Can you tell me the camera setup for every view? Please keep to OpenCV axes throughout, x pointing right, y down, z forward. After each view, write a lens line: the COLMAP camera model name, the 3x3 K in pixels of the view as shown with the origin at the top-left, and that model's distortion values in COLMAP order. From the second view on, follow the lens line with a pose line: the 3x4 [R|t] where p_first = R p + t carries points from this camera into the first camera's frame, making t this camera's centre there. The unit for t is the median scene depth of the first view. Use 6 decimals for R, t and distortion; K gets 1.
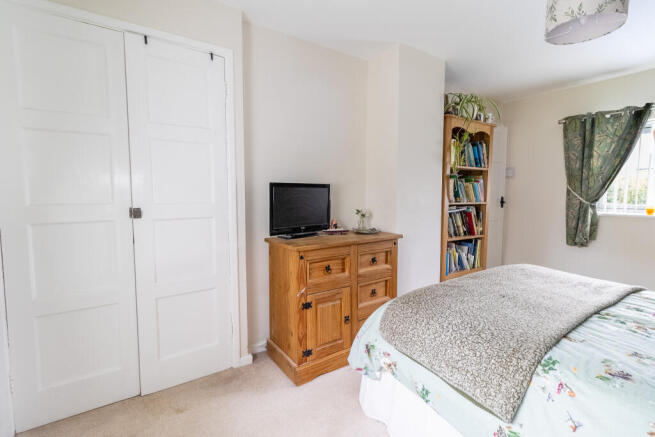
lens RADIAL K [[306.6, 0, 327.8], [0, 306.6, 210.8], [0, 0, 1]] dist [-0.000620, -0.000443]
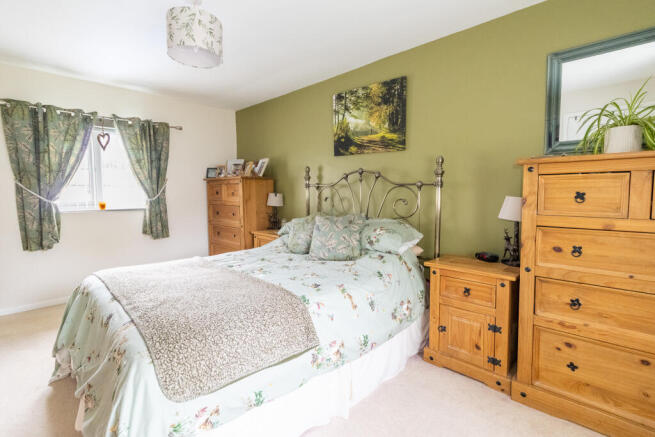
lens RADIAL K [[306.6, 0, 327.8], [0, 306.6, 210.8], [0, 0, 1]] dist [-0.000620, -0.000443]
pose [[-0.231913, -0.066778, 0.970442, -0.261334], [0.060594, 0.994712, 0.082929, -0.023077], [-0.970847, 0.078035, -0.226640, 0.398053]]
